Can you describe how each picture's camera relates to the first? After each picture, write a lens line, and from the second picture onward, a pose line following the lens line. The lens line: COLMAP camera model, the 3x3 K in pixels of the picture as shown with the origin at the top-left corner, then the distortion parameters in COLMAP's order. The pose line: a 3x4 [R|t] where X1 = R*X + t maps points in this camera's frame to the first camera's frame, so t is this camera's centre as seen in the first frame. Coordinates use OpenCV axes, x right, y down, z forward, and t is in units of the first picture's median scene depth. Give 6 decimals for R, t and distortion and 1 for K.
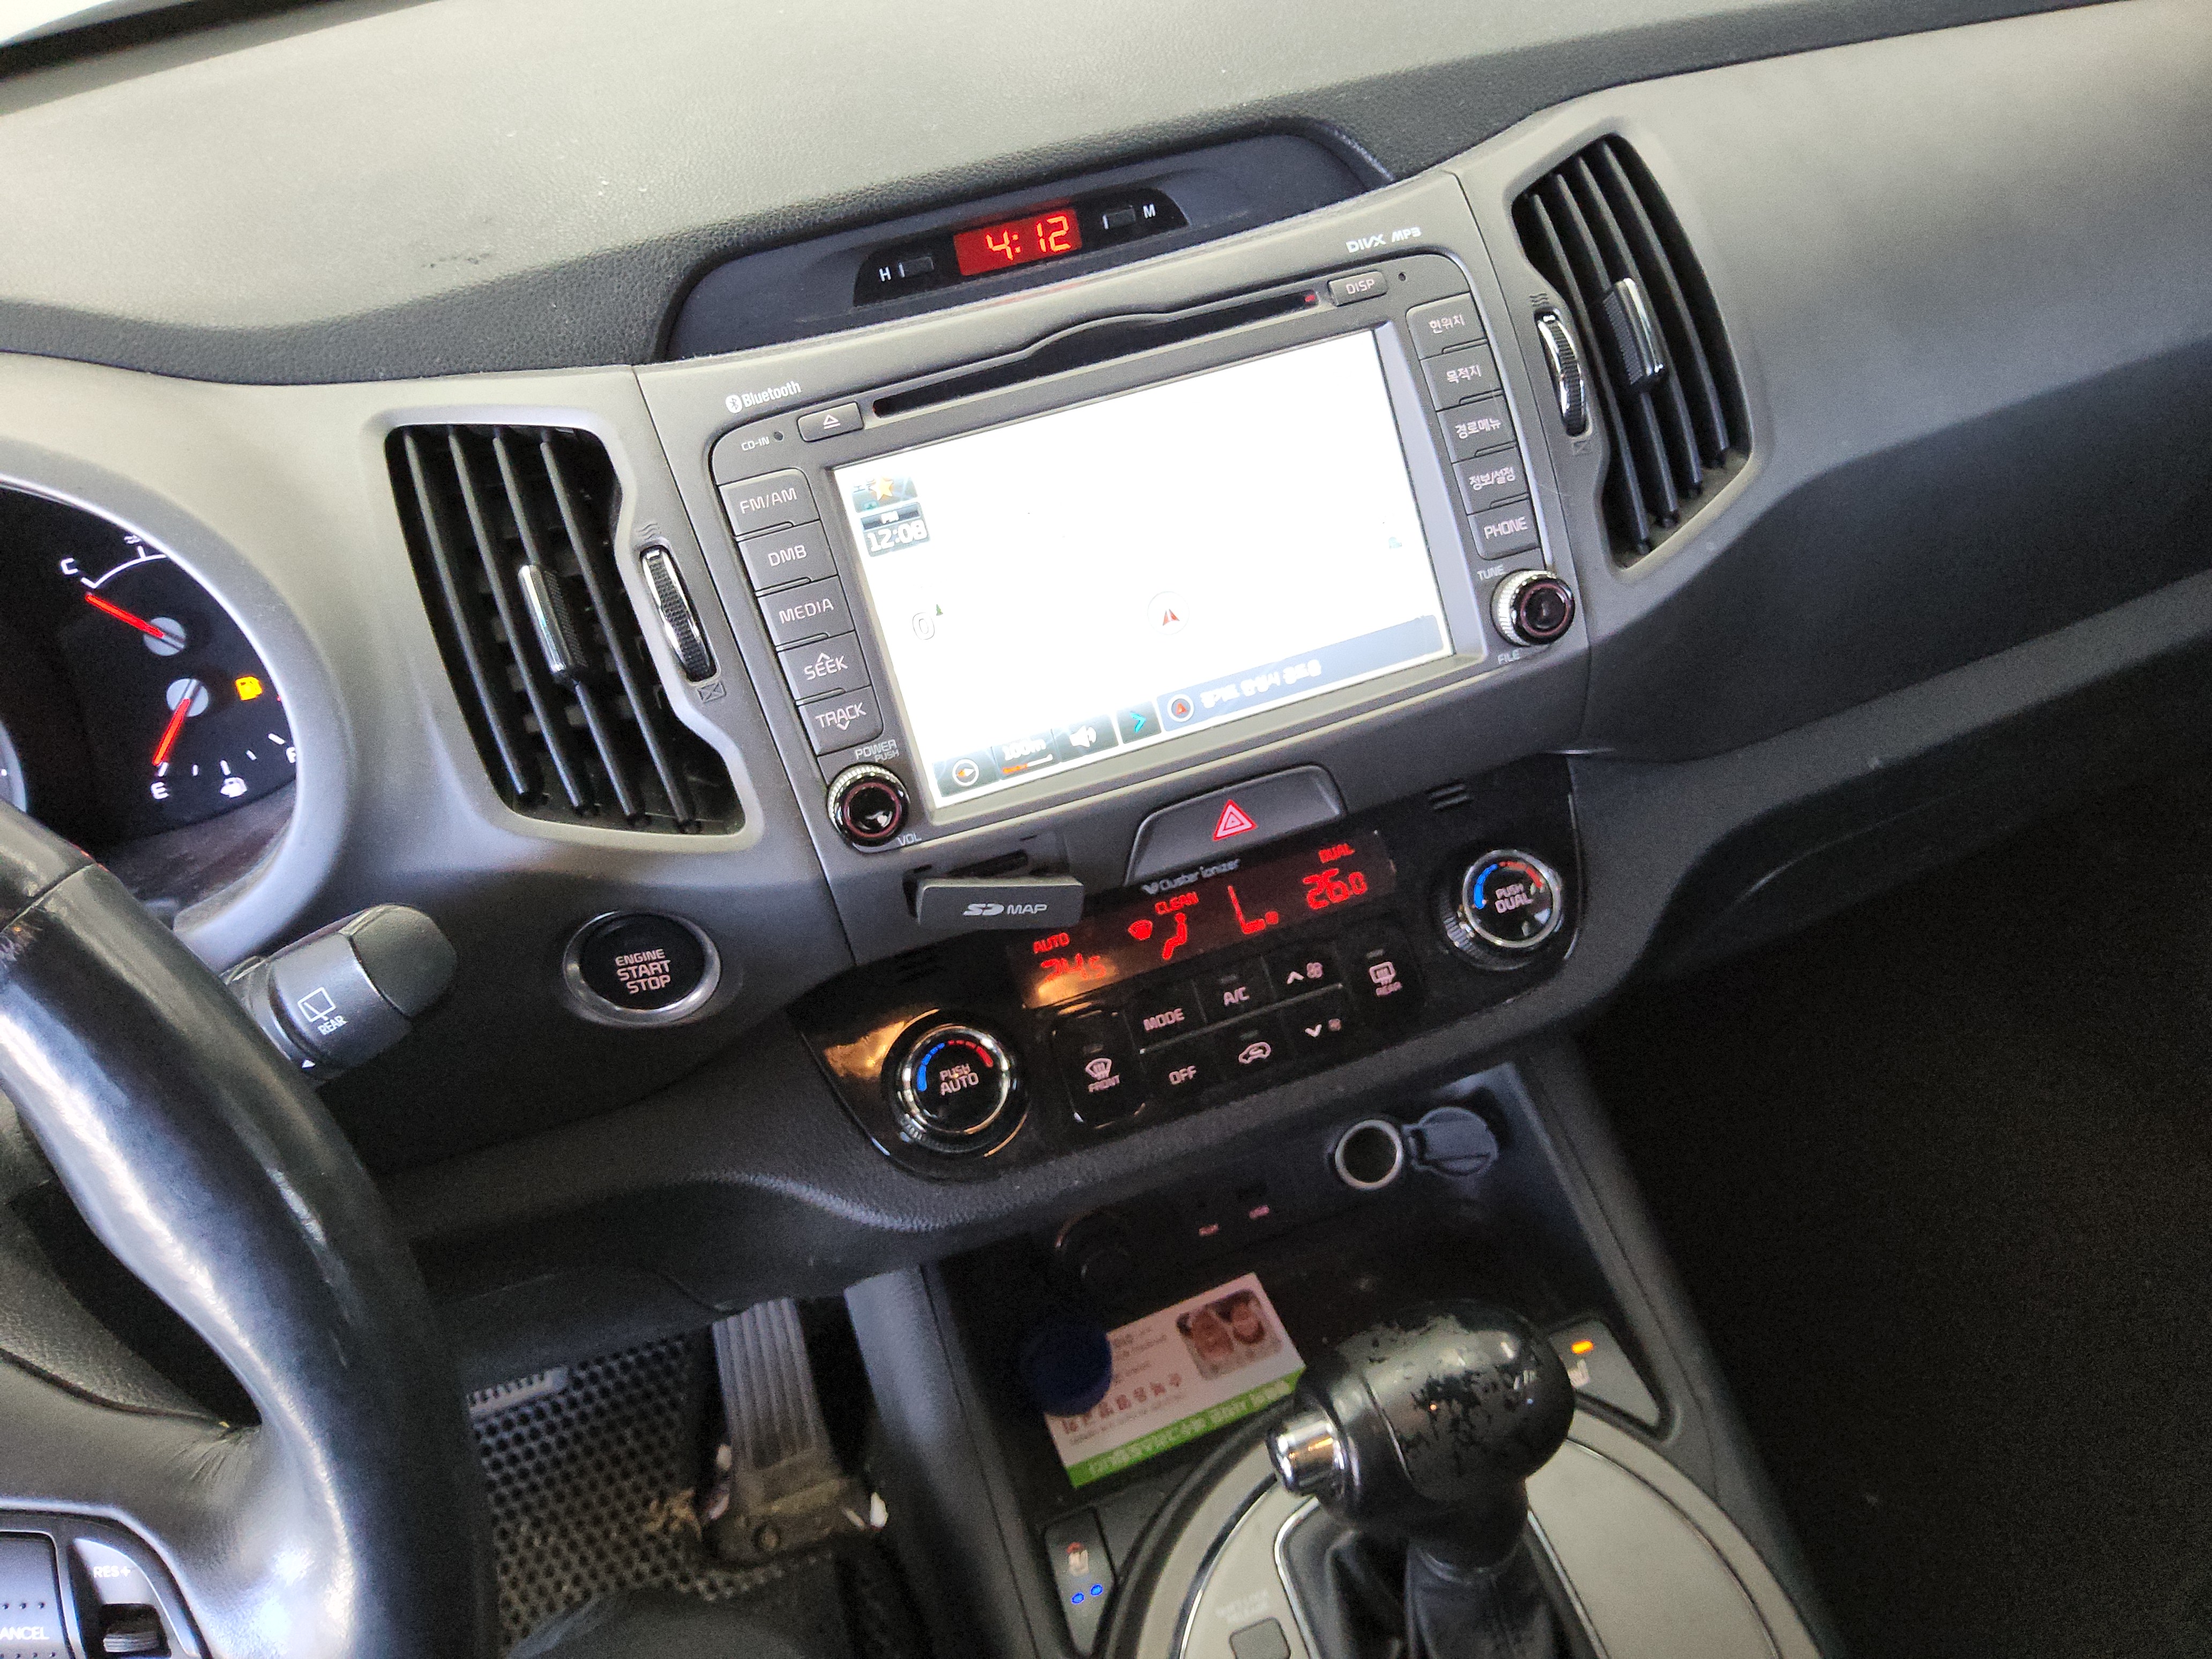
lens RADIAL K [[1598.3, 0, 1097.9], [0, 1598.3, 825.0], [0, 0, 1]] dist [0.123592, -0.264282]
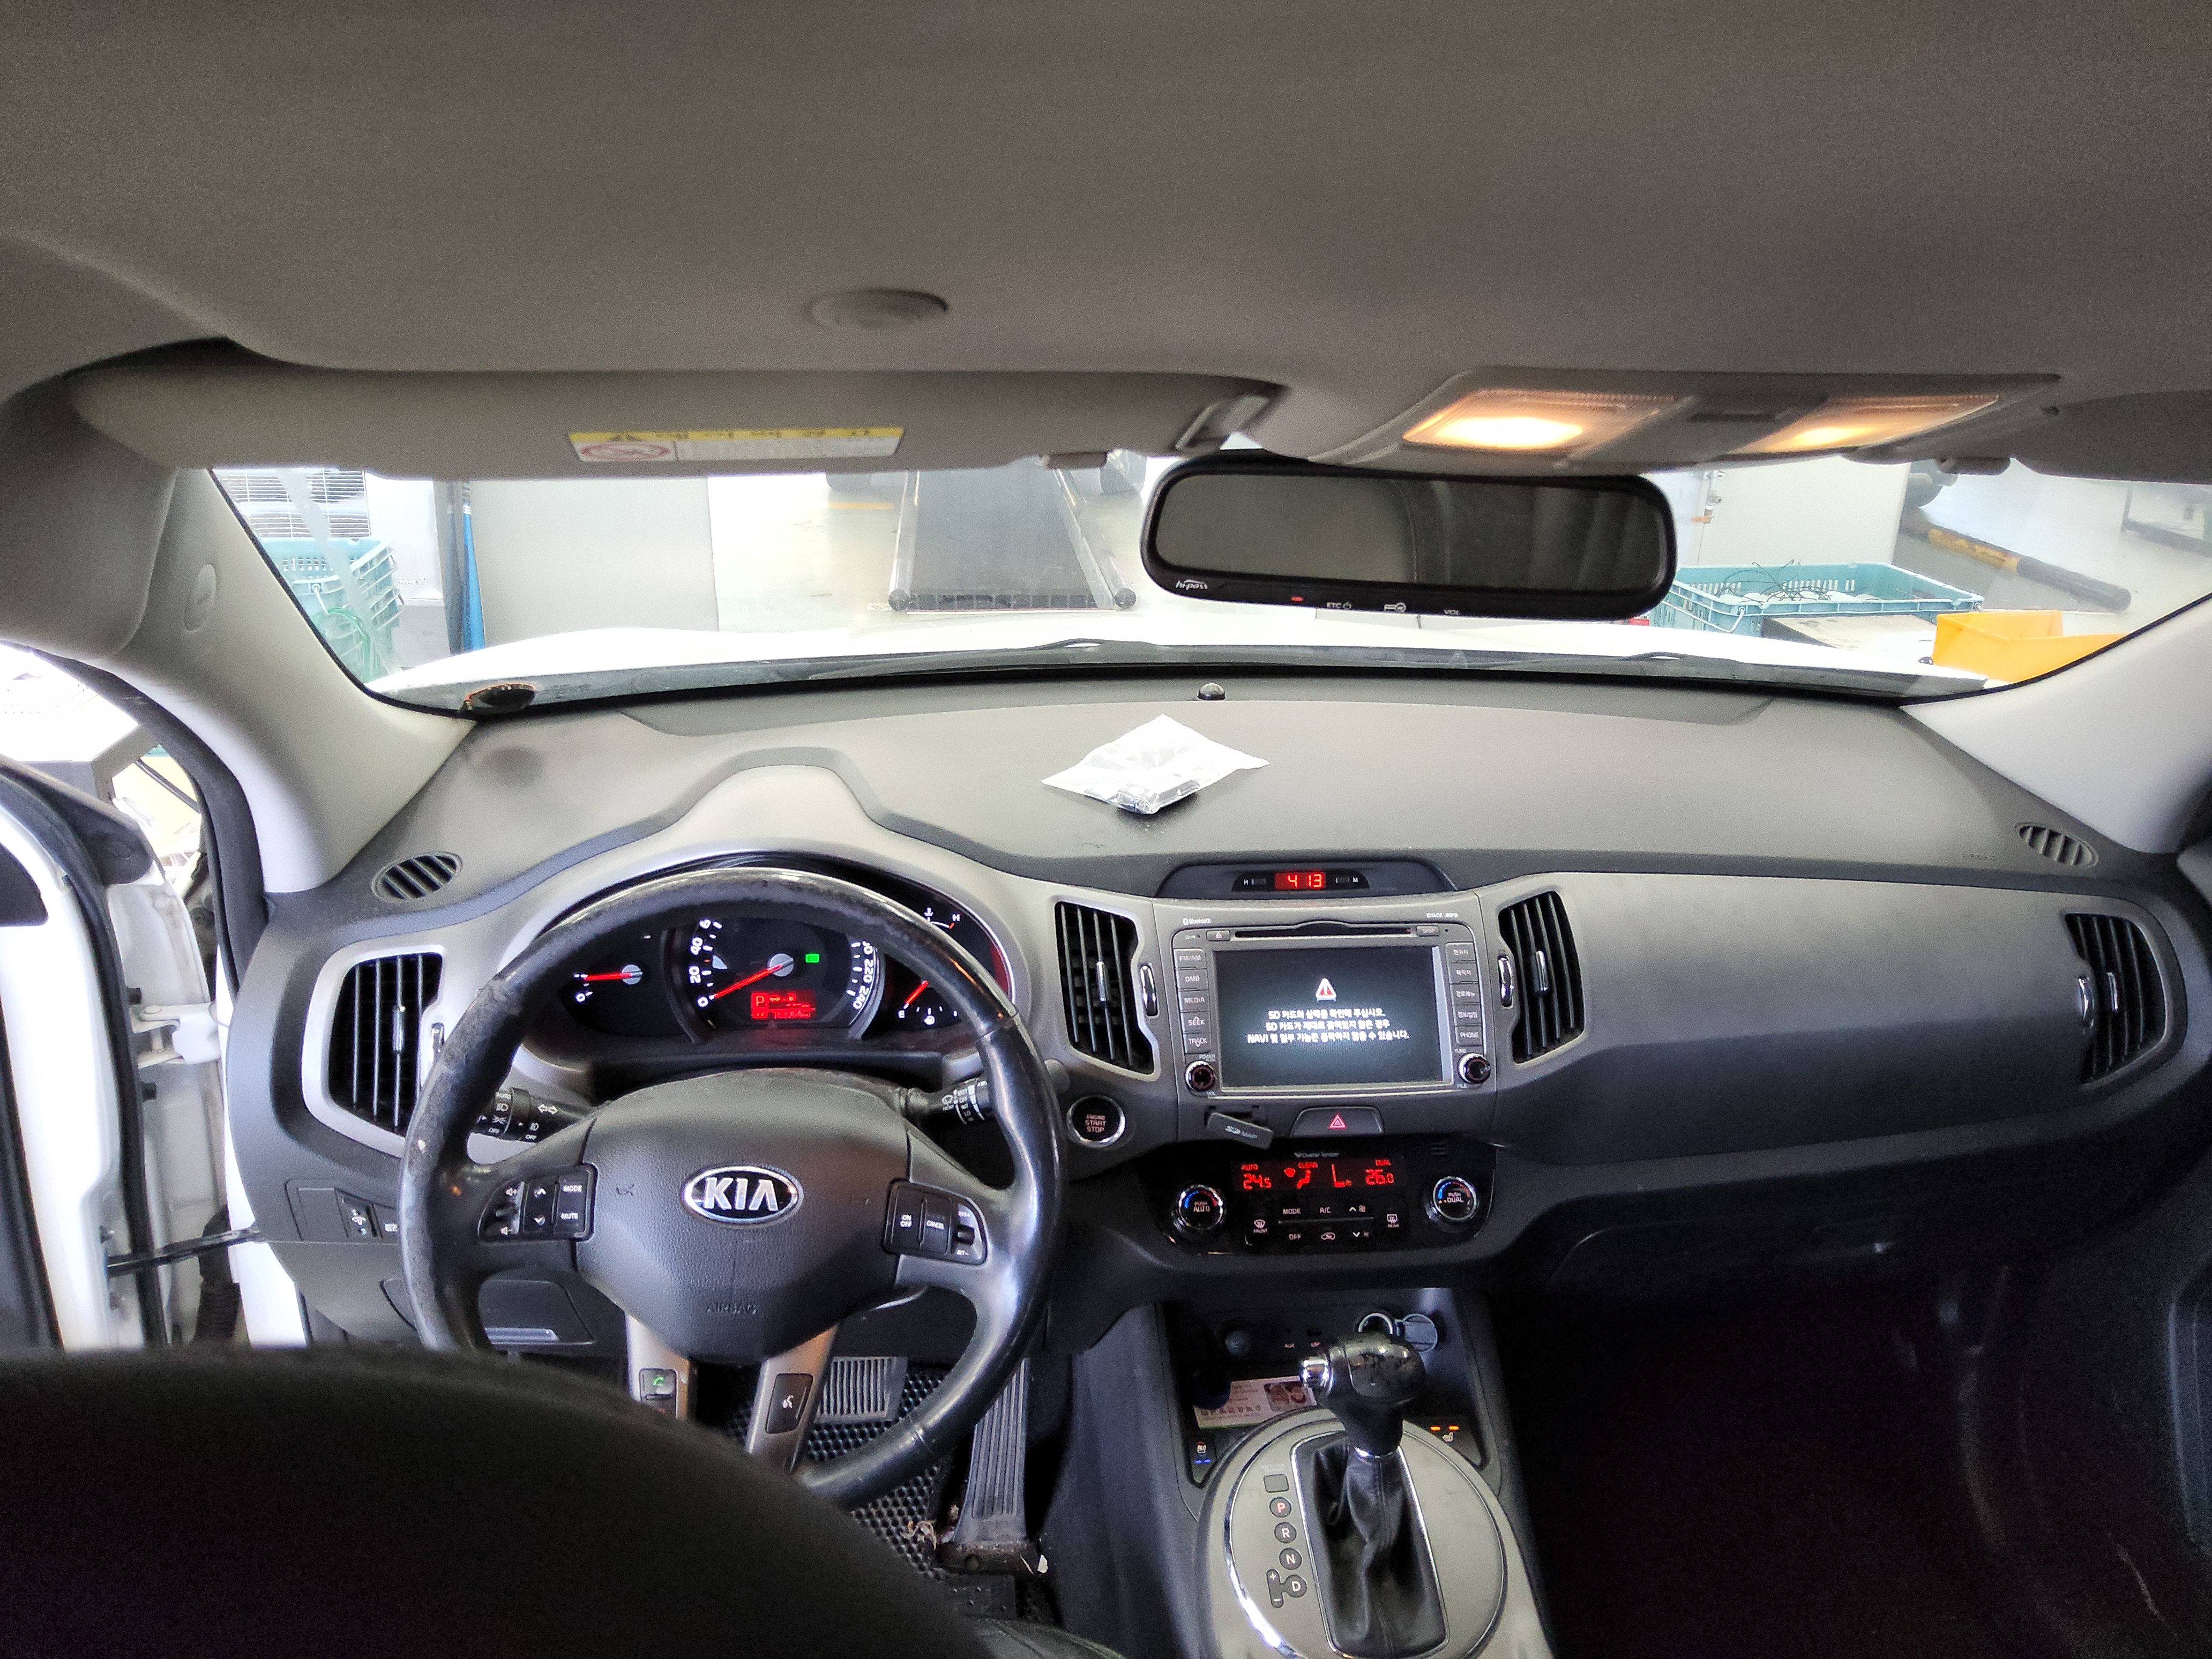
lens RADIAL K [[1598.3, 0, 1097.9], [0, 1598.3, 825.0], [0, 0, 1]] dist [0.123592, -0.264282]
pose [[0.965981, 0.213504, -0.145933, -0.008950], [-0.246598, 0.930440, -0.271055, 0.313929], [0.077911, 0.297820, 0.951437, -1.436160]]
